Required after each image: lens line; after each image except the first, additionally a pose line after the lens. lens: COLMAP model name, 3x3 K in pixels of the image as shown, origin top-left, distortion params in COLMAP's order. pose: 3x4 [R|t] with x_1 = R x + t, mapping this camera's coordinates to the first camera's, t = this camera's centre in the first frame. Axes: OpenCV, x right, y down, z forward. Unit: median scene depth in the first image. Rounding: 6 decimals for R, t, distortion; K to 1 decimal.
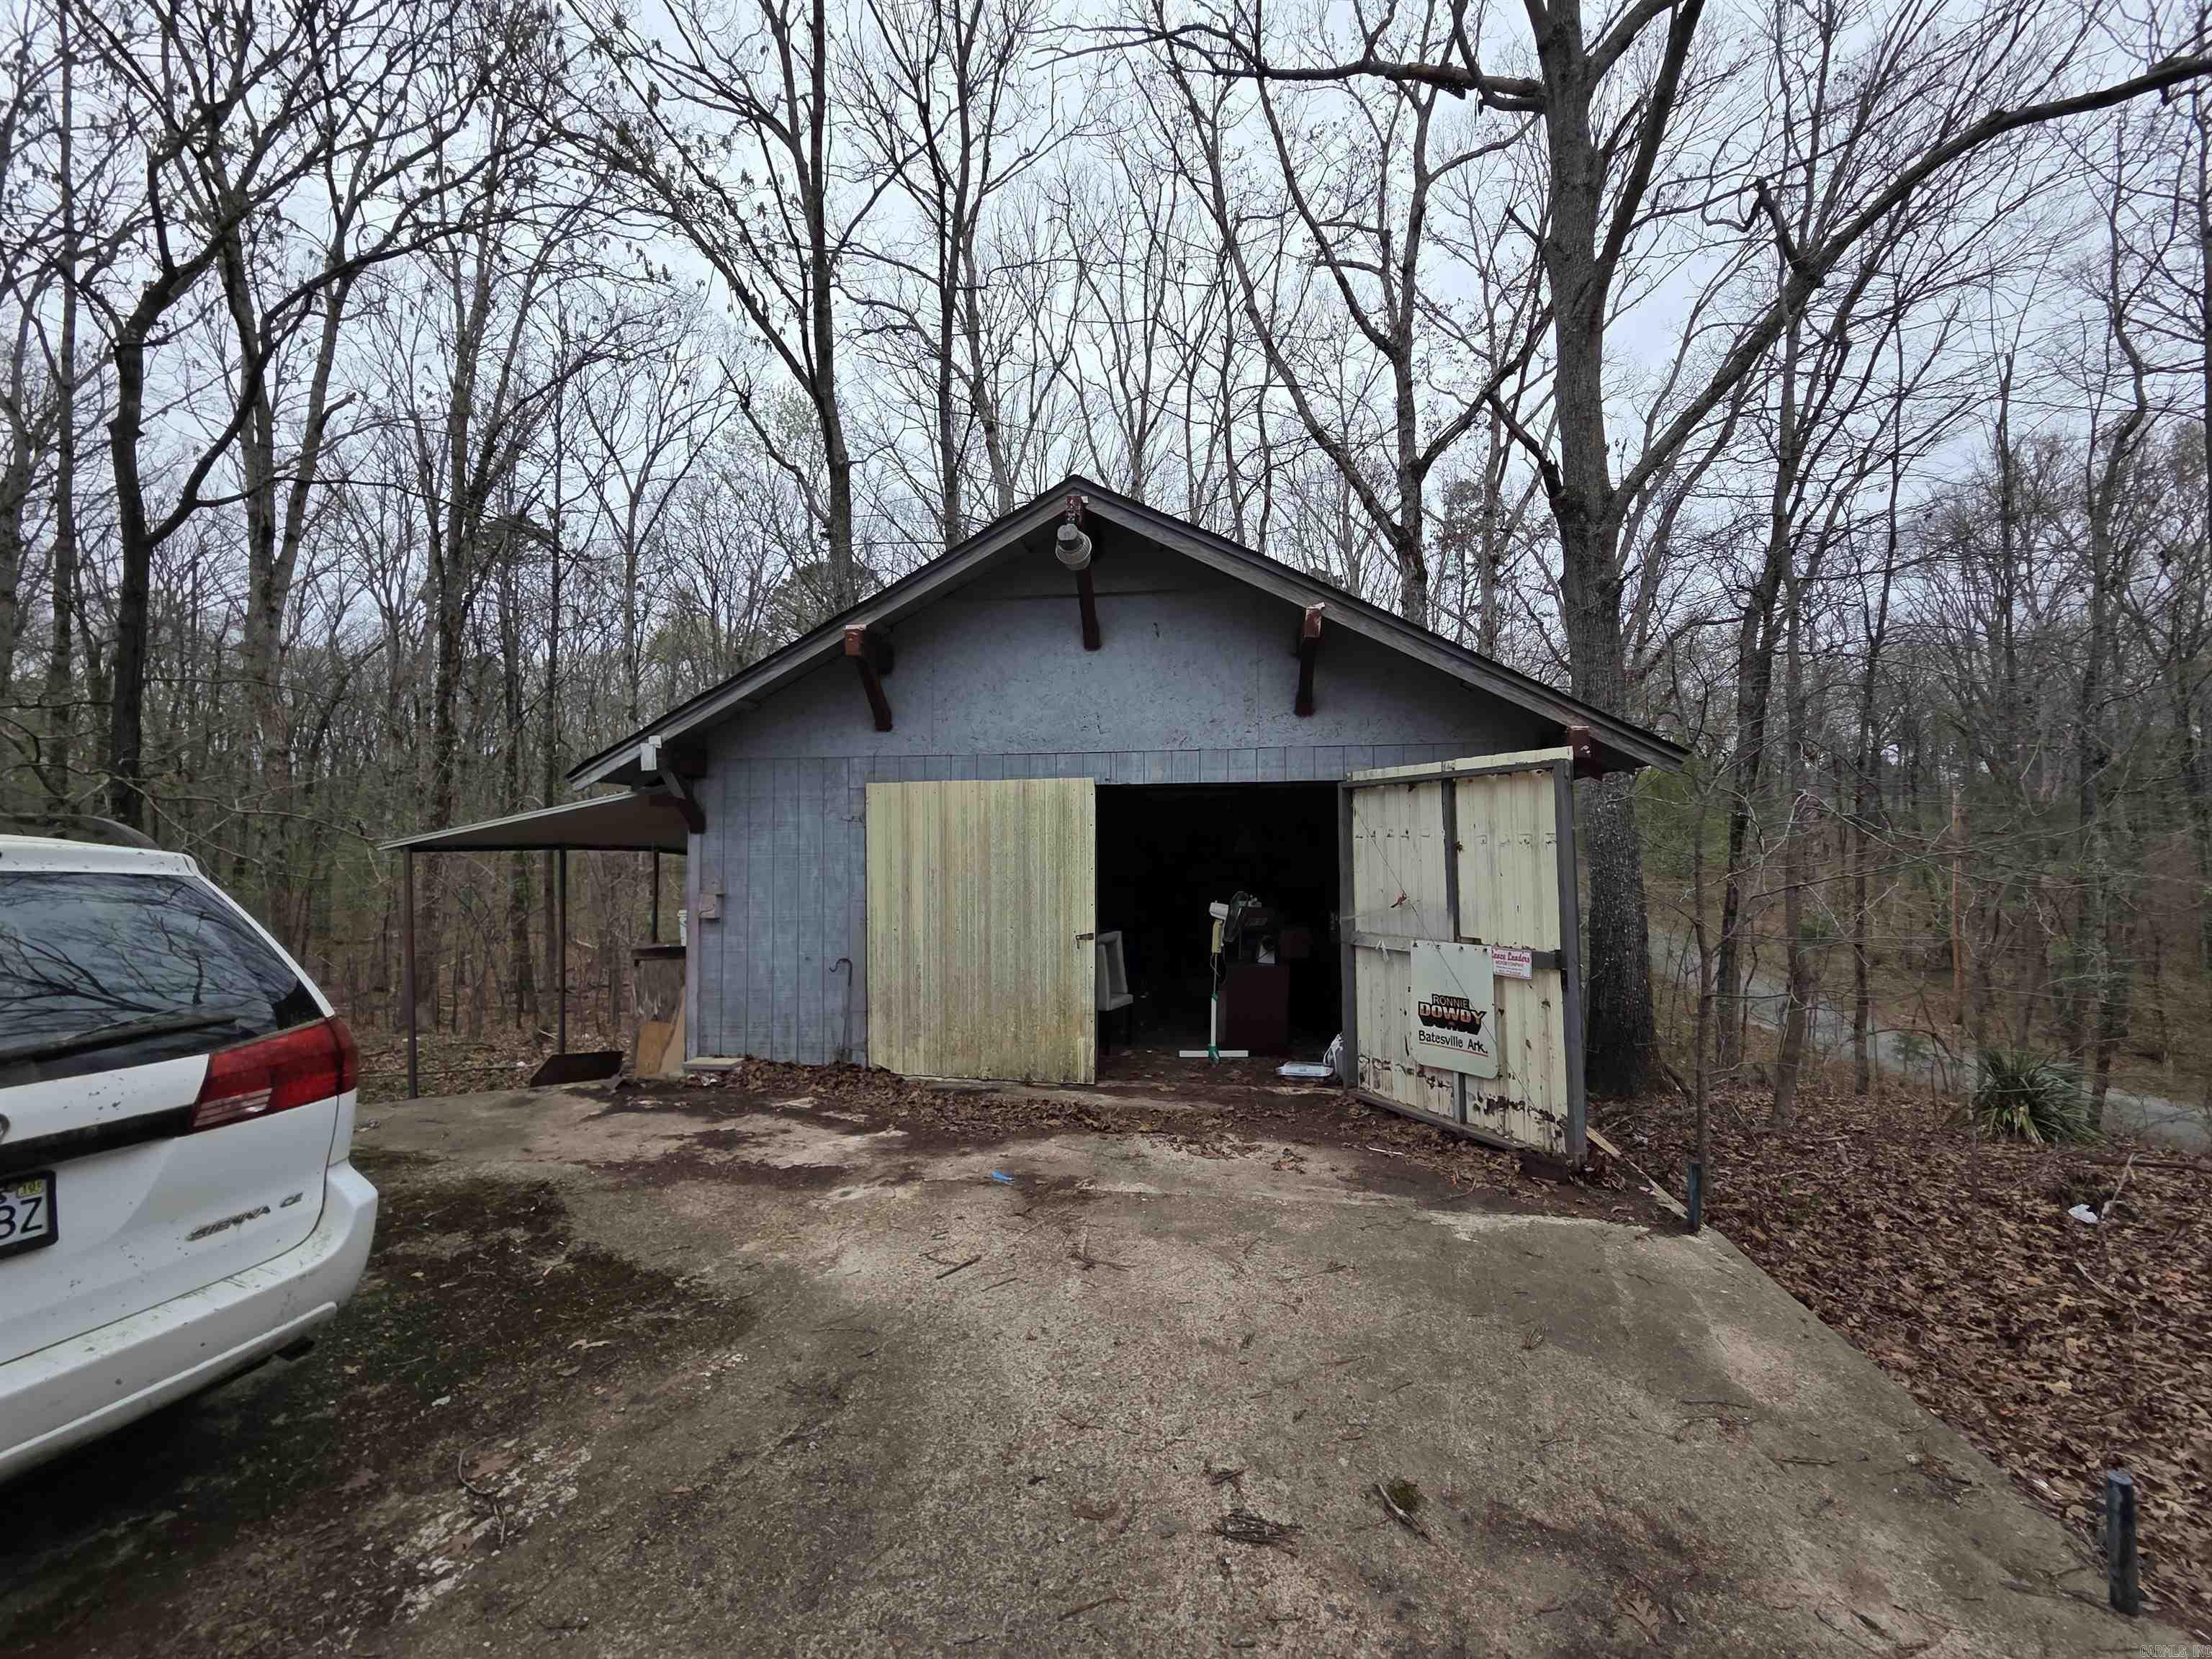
lens RADIAL K [[901.8, 0, 1107.4], [0, 901.8, 826.5], [0, 0, 1]] dist [0.010779, -0.000776]
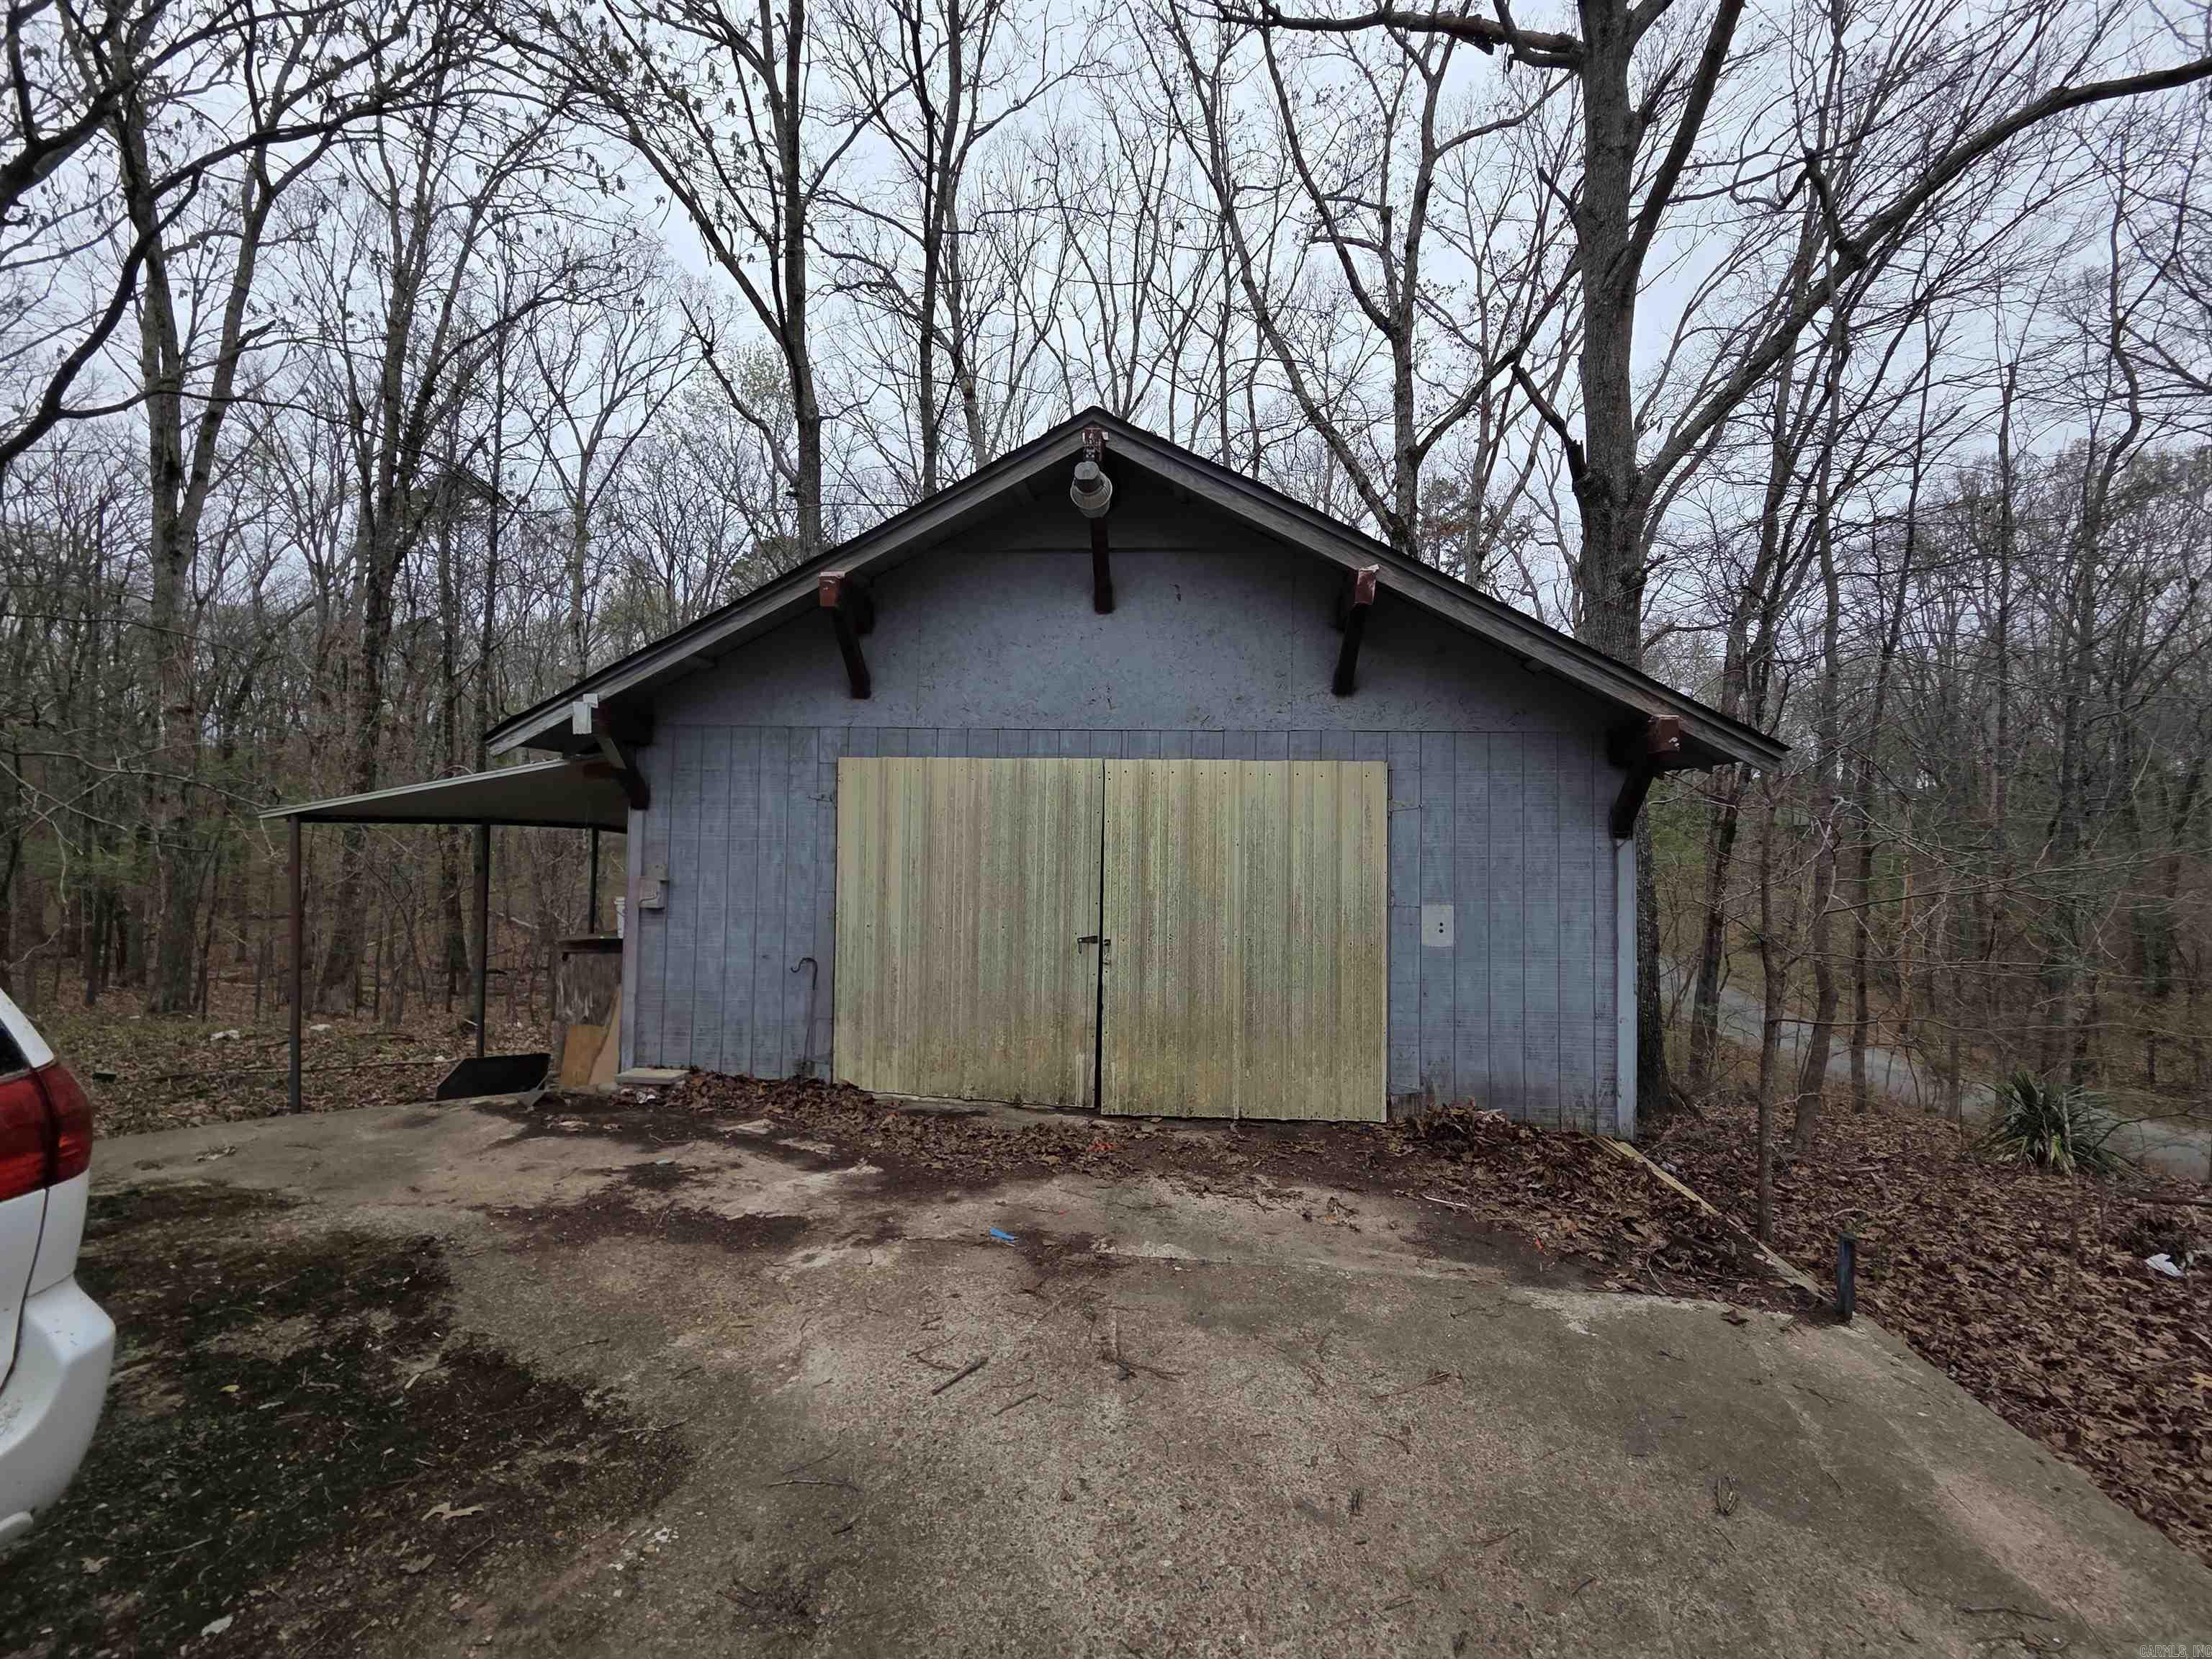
lens RADIAL K [[901.8, 0, 1105.6], [0, 901.8, 826.5], [0, 0, 1]] dist [0.010779, -0.000776]
pose [[0.998714, 0.027392, 0.042652, -0.045397], [-0.027814, 0.999570, 0.009319, 0.003170], [-0.042379, -0.010494, 0.999047, 0.118246]]
